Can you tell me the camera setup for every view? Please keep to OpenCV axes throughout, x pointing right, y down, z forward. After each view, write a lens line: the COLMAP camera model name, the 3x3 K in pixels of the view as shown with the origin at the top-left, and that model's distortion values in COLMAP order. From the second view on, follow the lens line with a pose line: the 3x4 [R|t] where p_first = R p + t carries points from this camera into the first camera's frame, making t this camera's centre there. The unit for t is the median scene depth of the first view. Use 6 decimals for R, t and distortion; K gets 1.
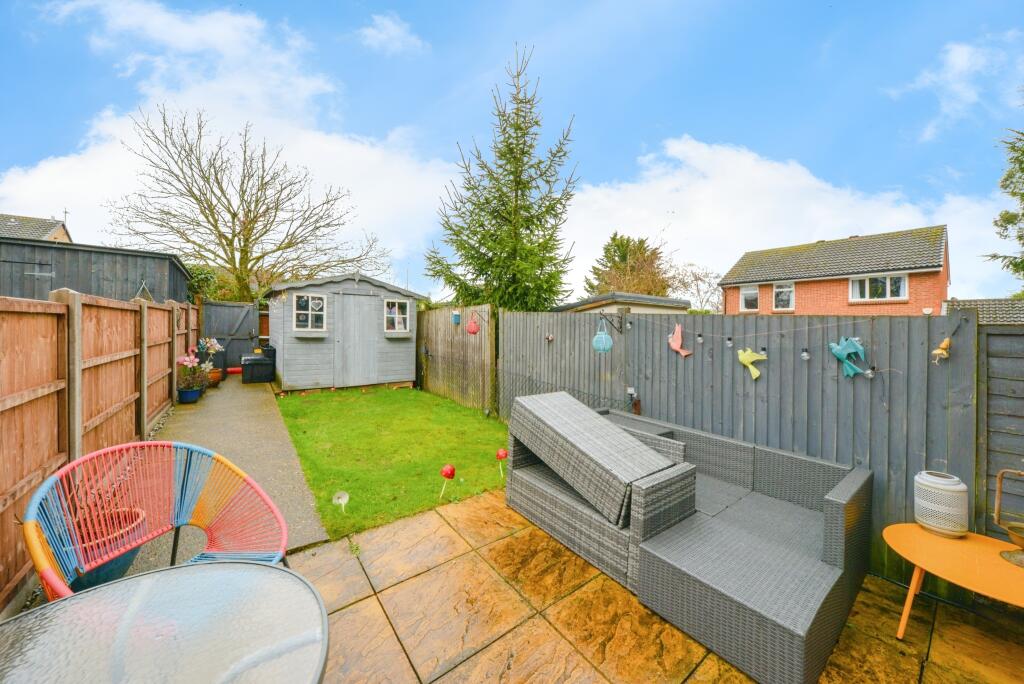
lens RADIAL K [[355.0, 0, 515.5], [0, 355.0, 361.9], [0, 0, 1]] dist [0.000914, 0.000080]
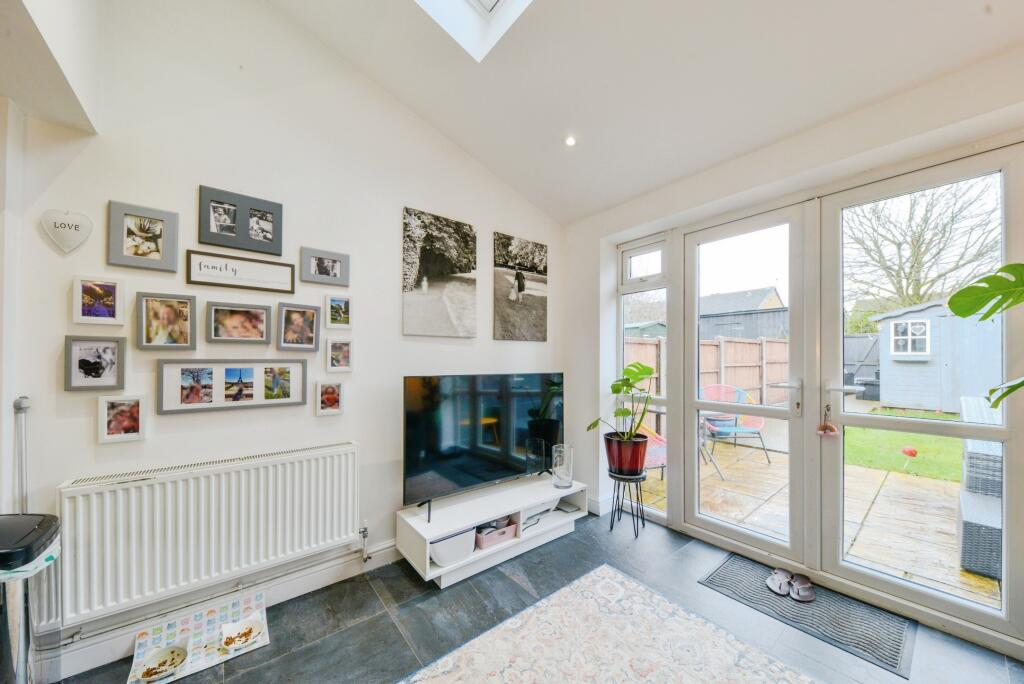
lens RADIAL K [[355.0, 0, 515.5], [0, 355.0, 361.9], [0, 0, 1]] dist [0.000914, 0.000080]
pose [[0.033424, -0.005821, -0.999424, 0.460036], [-0.089037, 0.995990, -0.008779, 0.051657], [0.995467, 0.089279, 0.032772, -0.226042]]
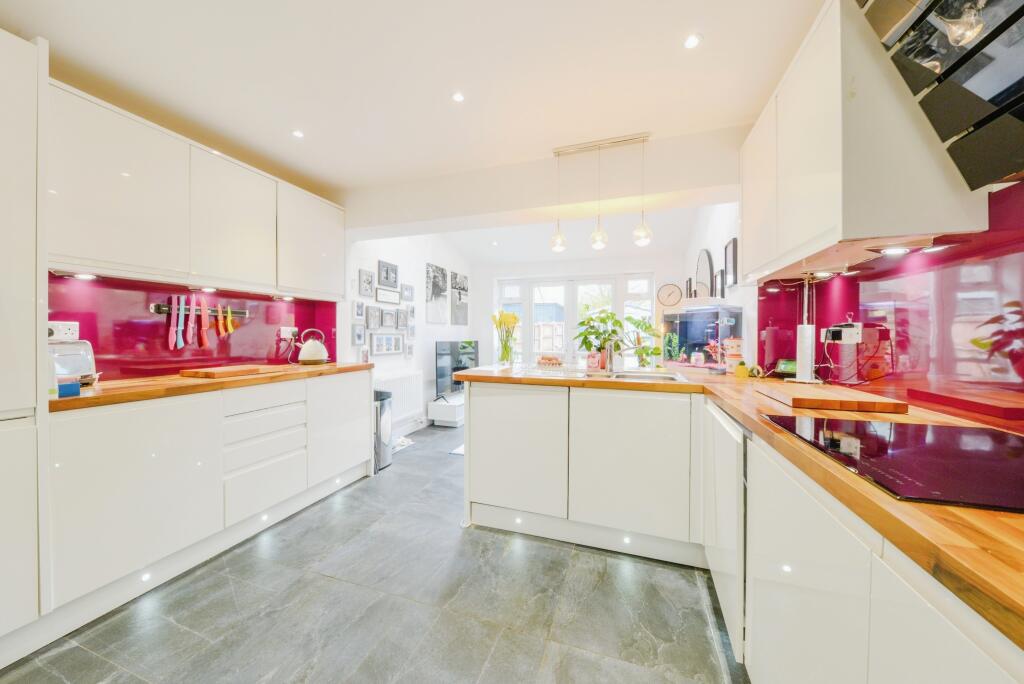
lens RADIAL K [[381.6, 0, 512.0], [0, 381.6, 342.0], [0, 0, 1]] dist [0.000337, 0.000014]
pose [[0.578095, 0.009225, -0.815917, 3.394136], [-0.077017, 0.996089, -0.043306, 0.355072], [0.812327, 0.087875, 0.576544, -3.203702]]
